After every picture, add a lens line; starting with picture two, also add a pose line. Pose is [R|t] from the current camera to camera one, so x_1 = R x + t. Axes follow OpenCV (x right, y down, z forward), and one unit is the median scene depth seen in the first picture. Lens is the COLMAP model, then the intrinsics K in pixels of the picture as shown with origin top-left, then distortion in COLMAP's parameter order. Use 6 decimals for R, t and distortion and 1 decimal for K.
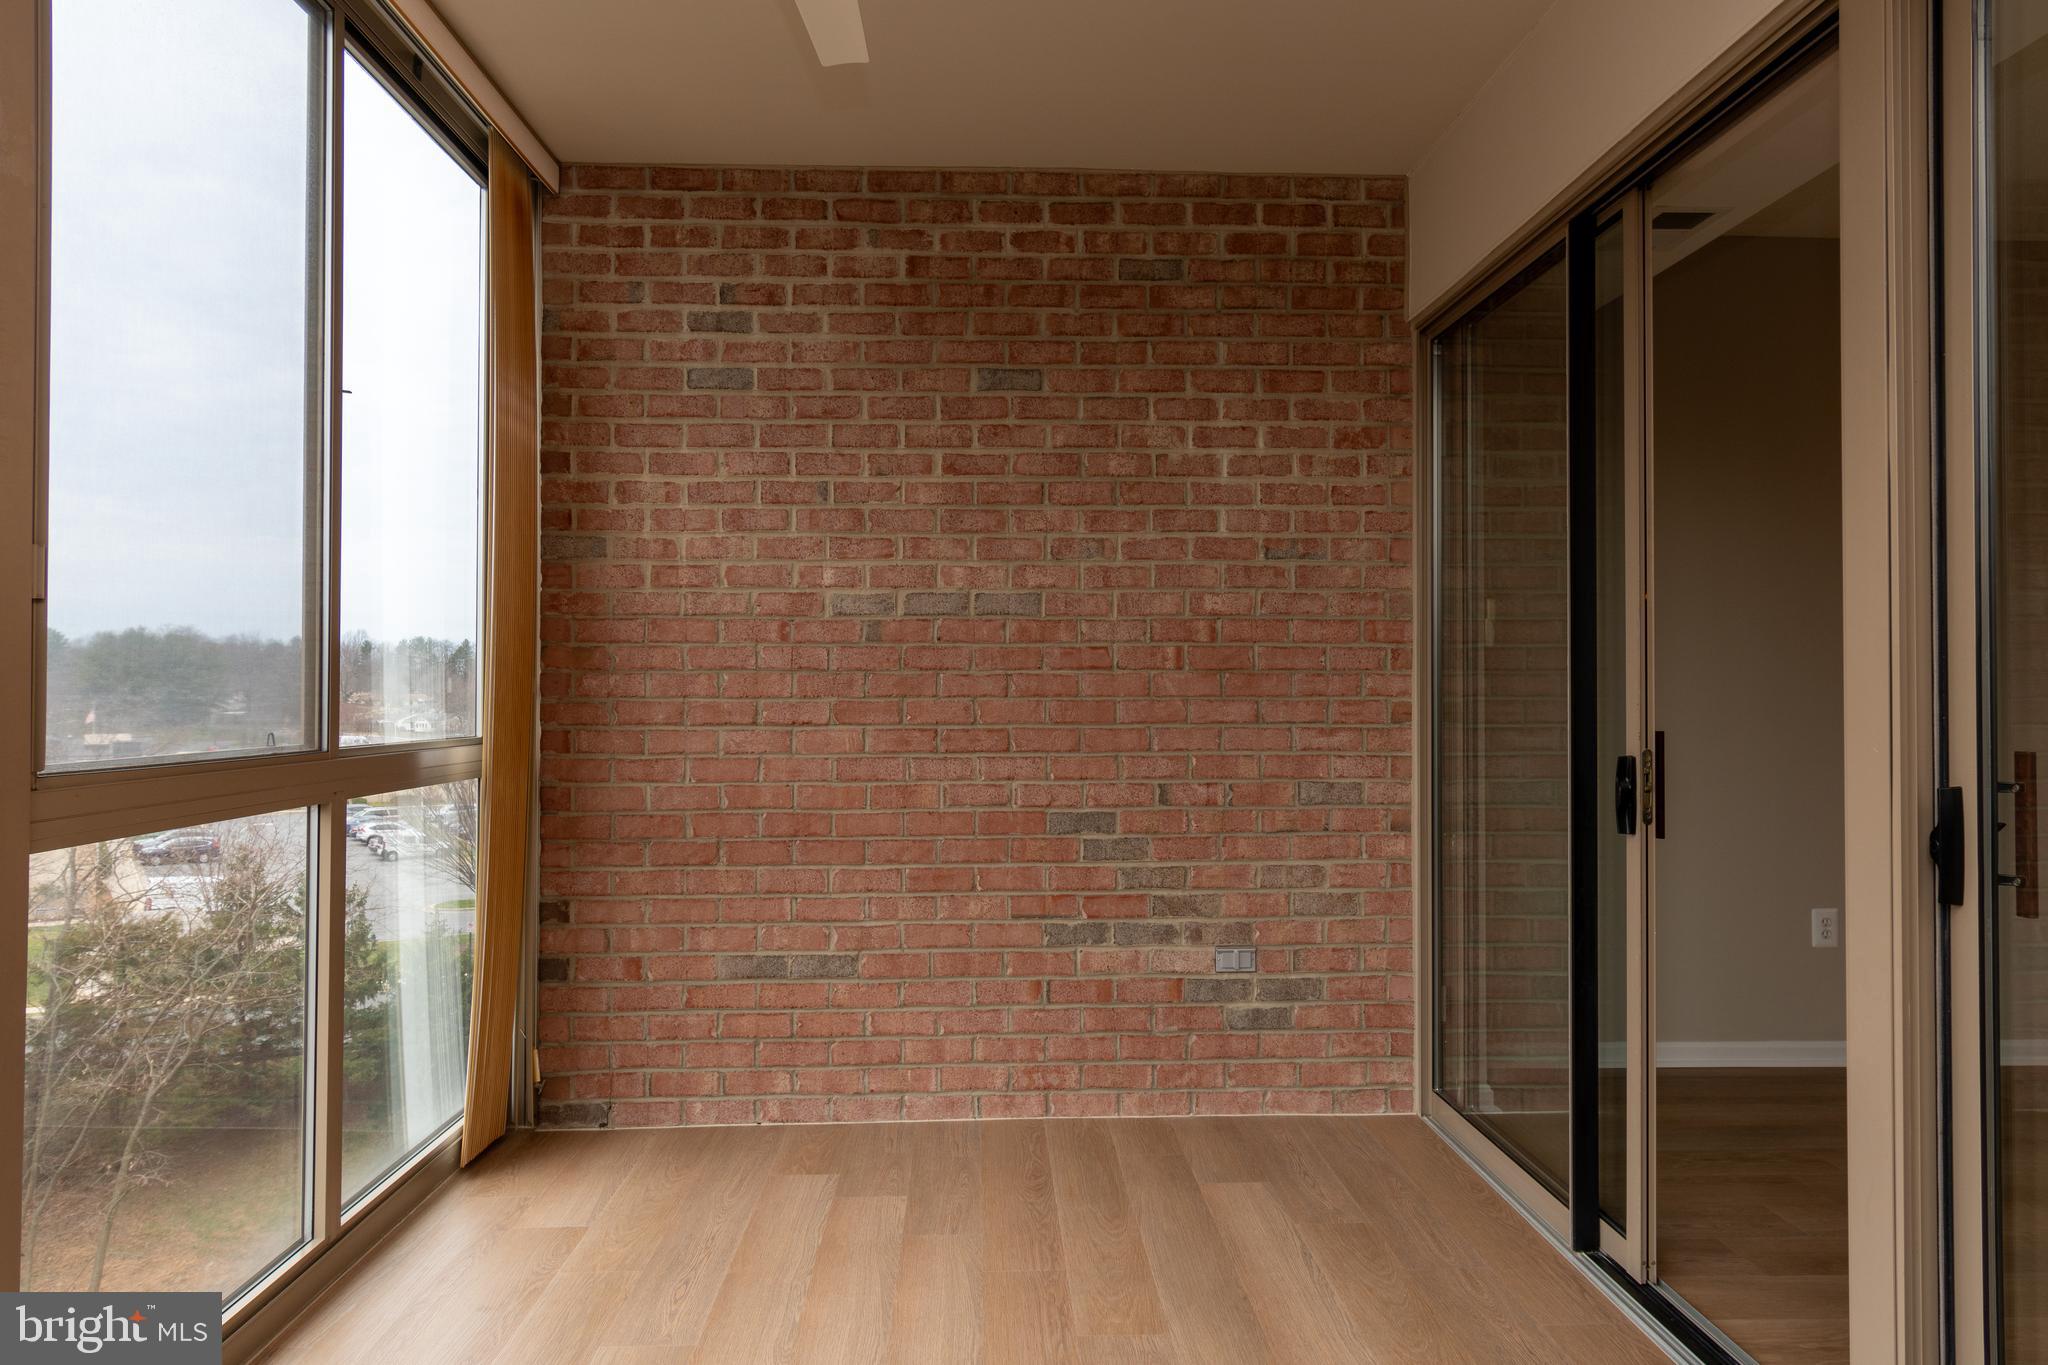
lens RADIAL K [[1225.6, 0, 1025.9], [0, 1225.6, 681.9], [0, 0, 1]] dist [-0.001492, -0.001953]
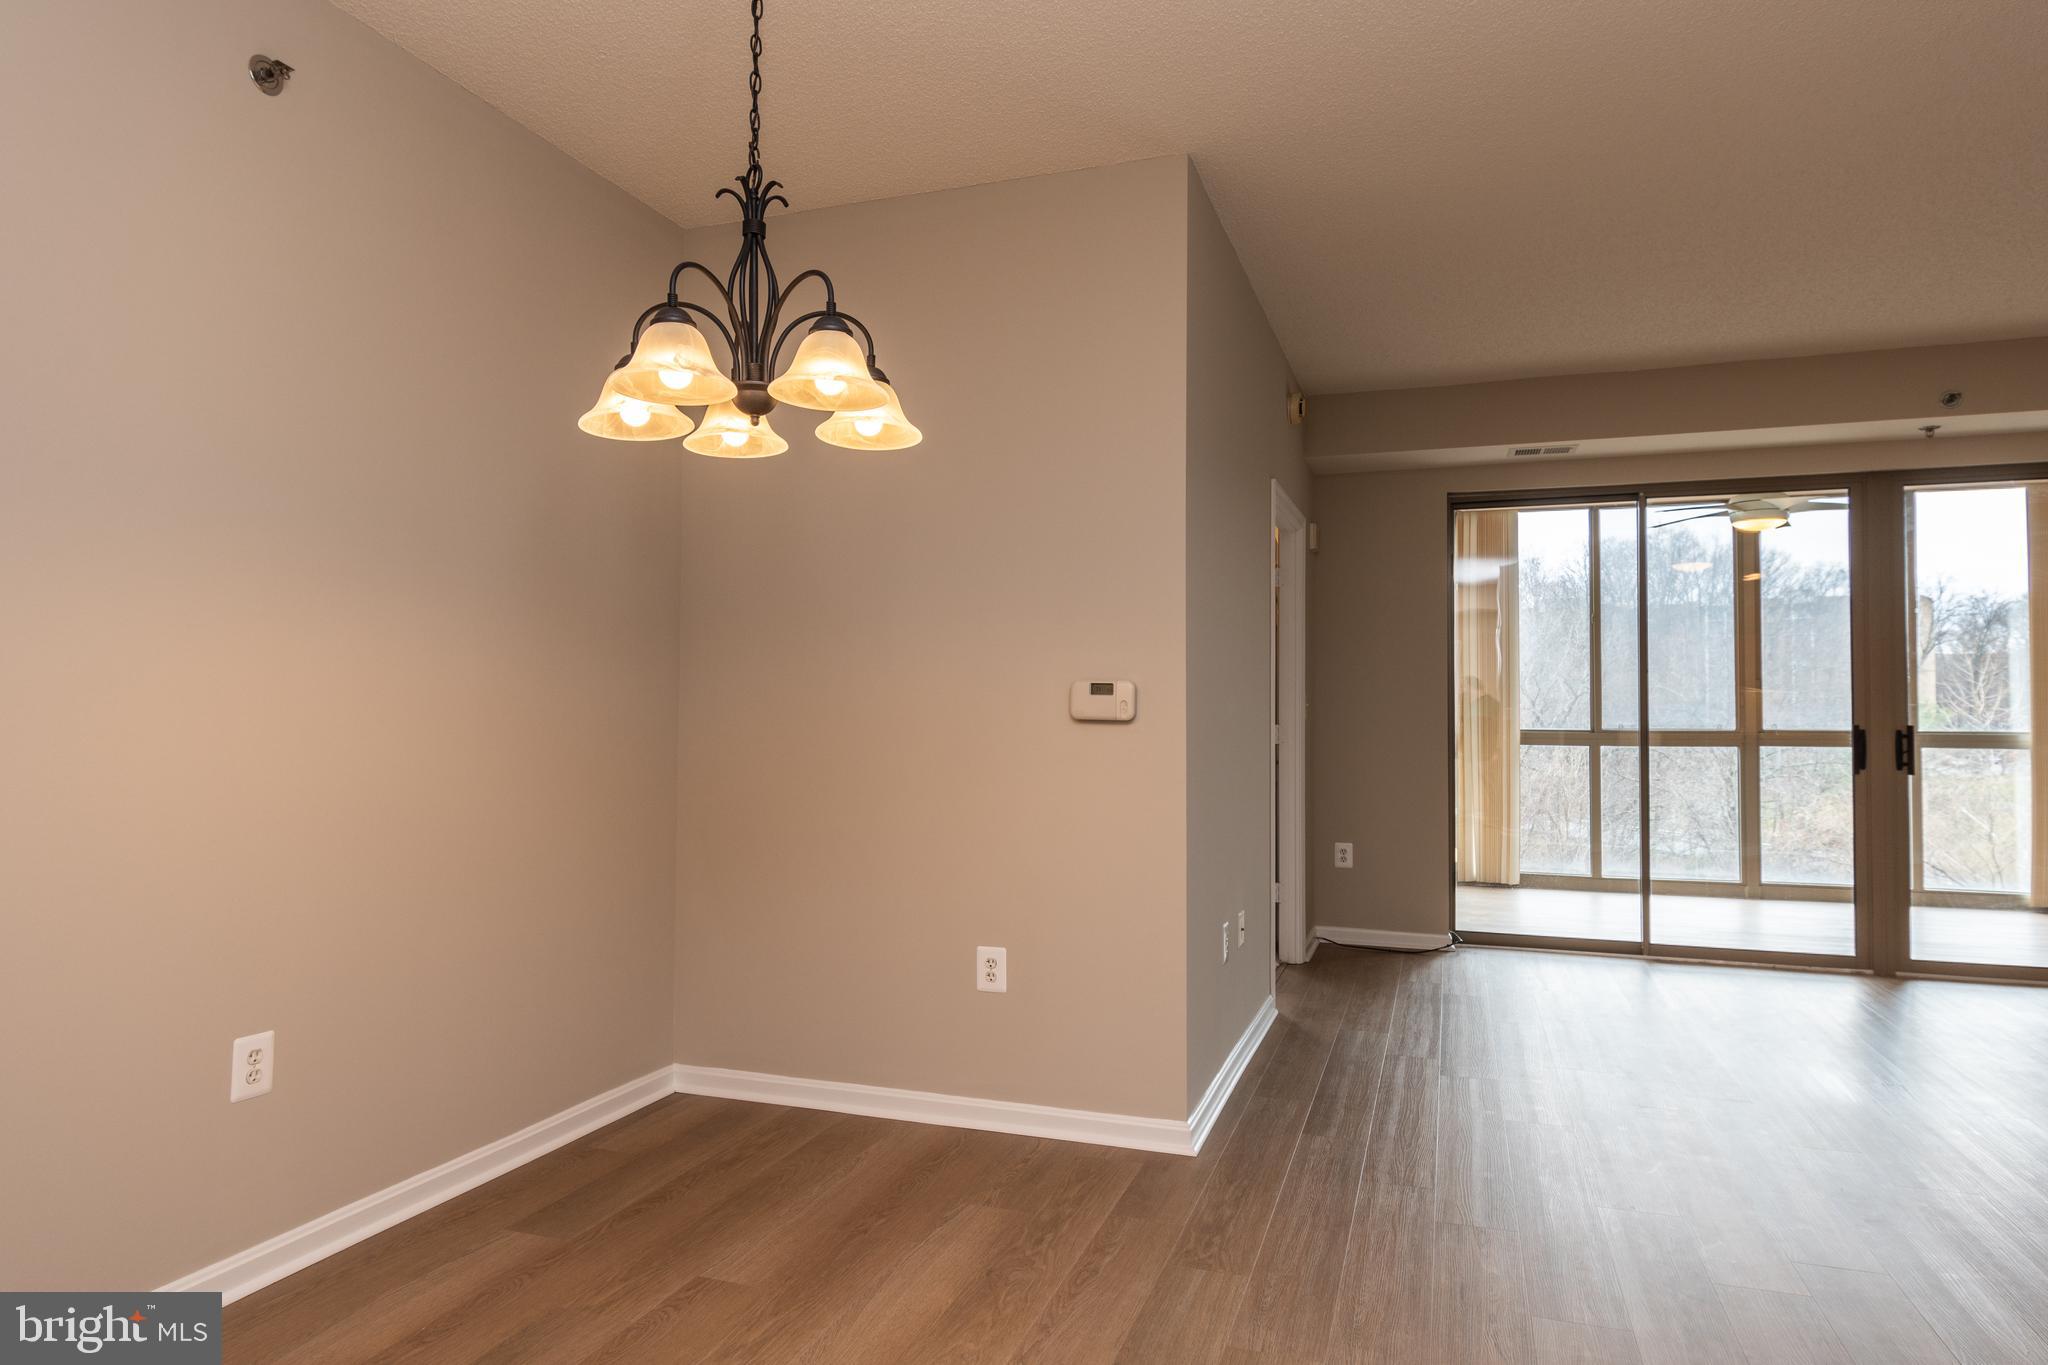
lens RADIAL K [[1225.6, 0, 1023.5], [0, 1225.6, 678.4], [0, 0, 1]] dist [-0.001492, -0.001953]
pose [[-0.367591, -0.033044, -0.929400, 2.251153], [0.007884, 0.999222, -0.038645, 0.016657], [0.929954, -0.021533, -0.367045, 0.027805]]
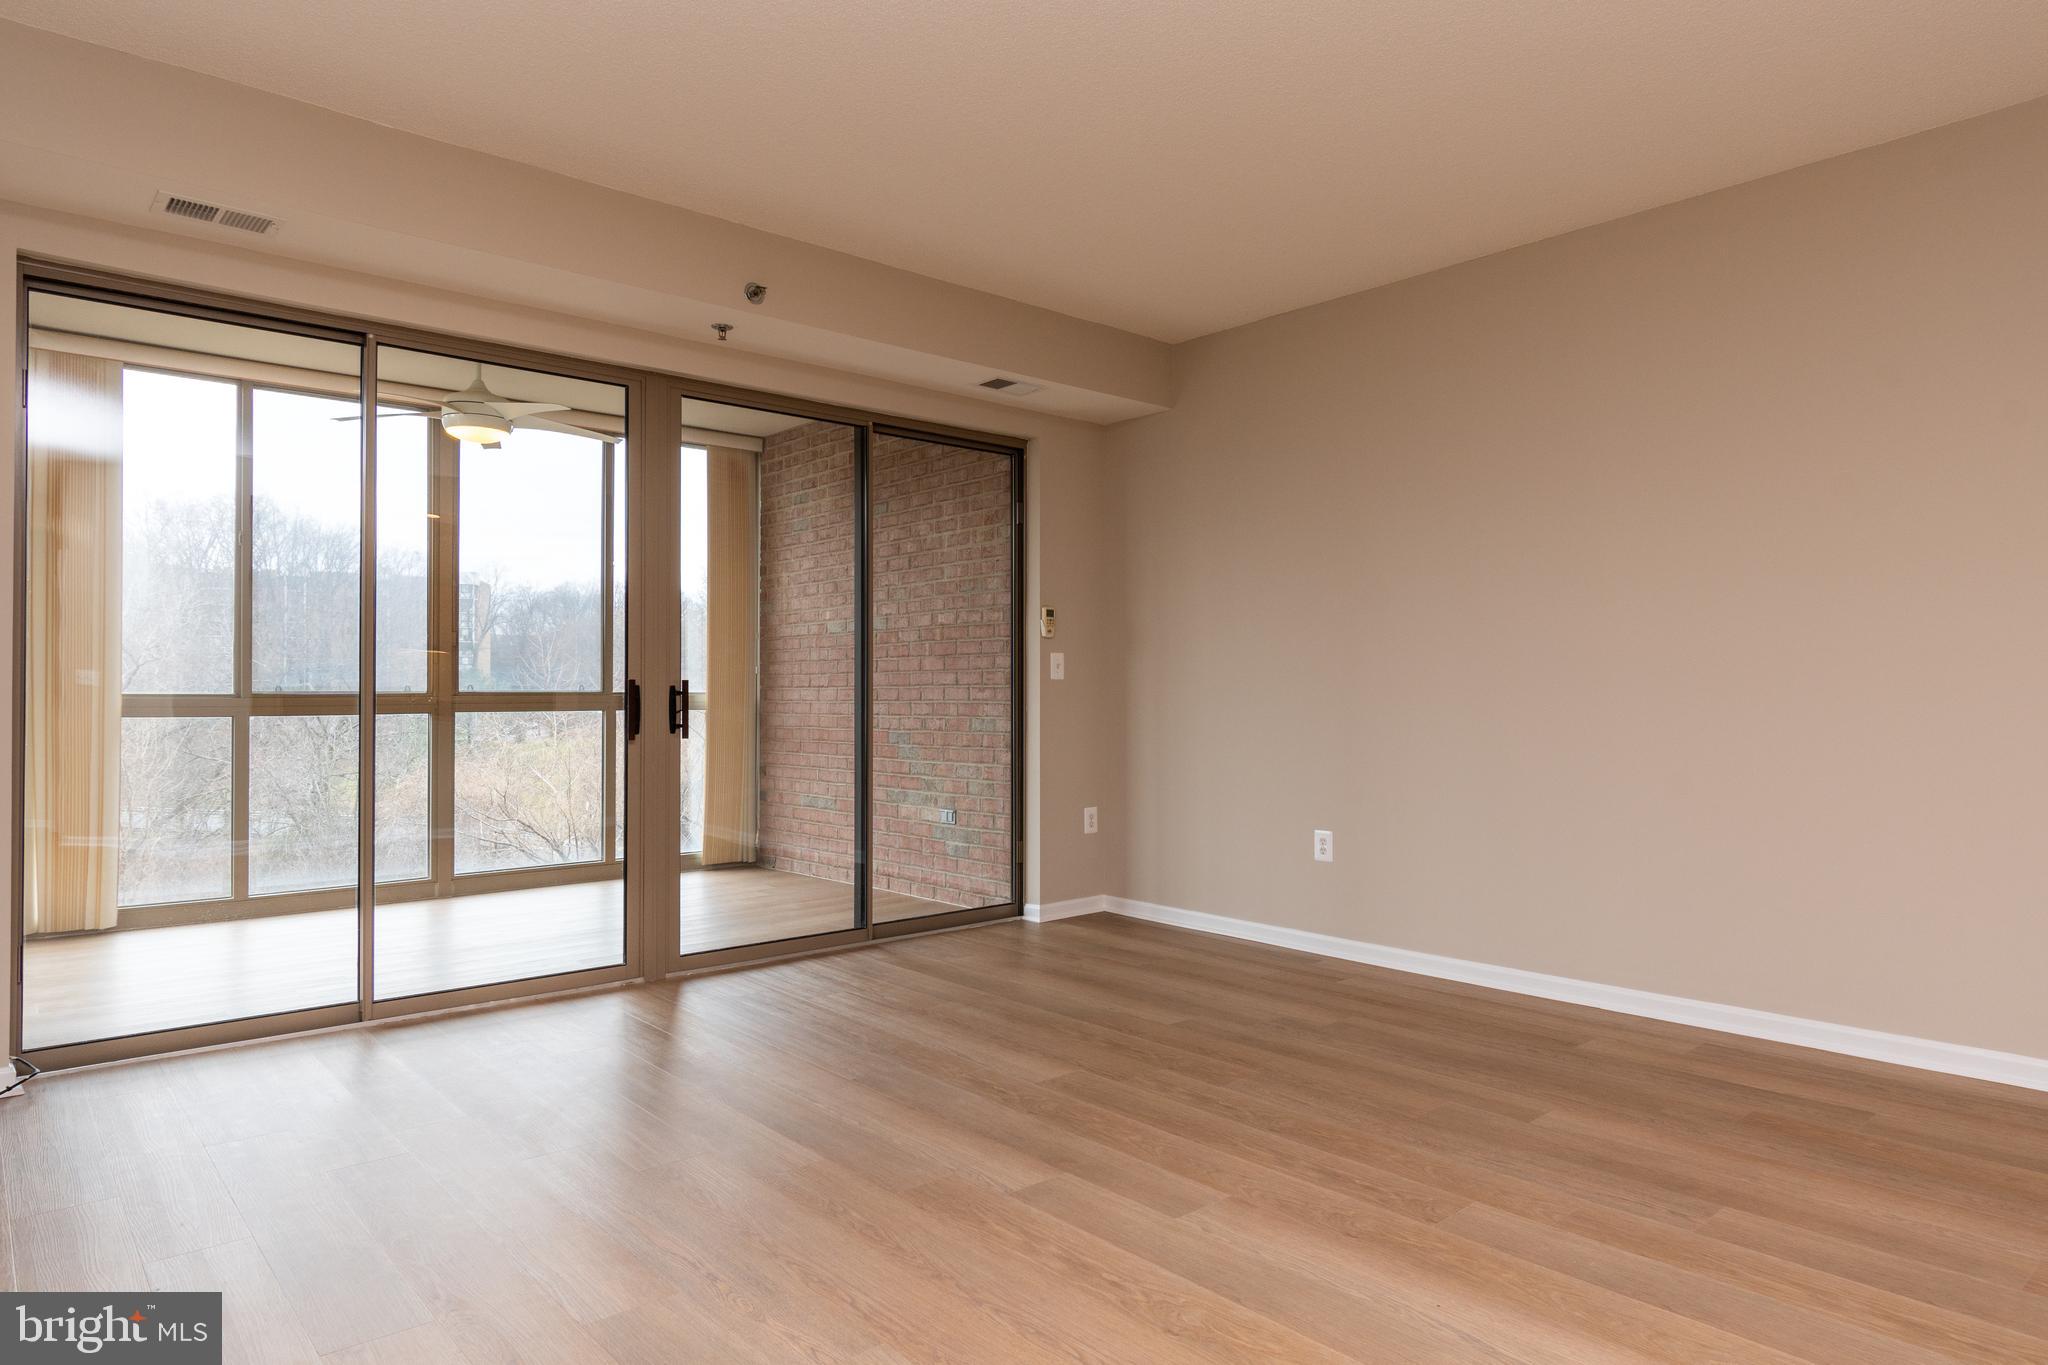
lens RADIAL K [[1225.6, 0, 1034.6], [0, 1225.6, 675.7], [0, 0, 1]] dist [-0.001492, -0.001953]
pose [[0.630676, -0.013071, -0.775936, 1.653071], [0.012883, 0.999897, -0.006373, 0.033268], [0.775939, -0.005977, 0.630779, -0.034133]]
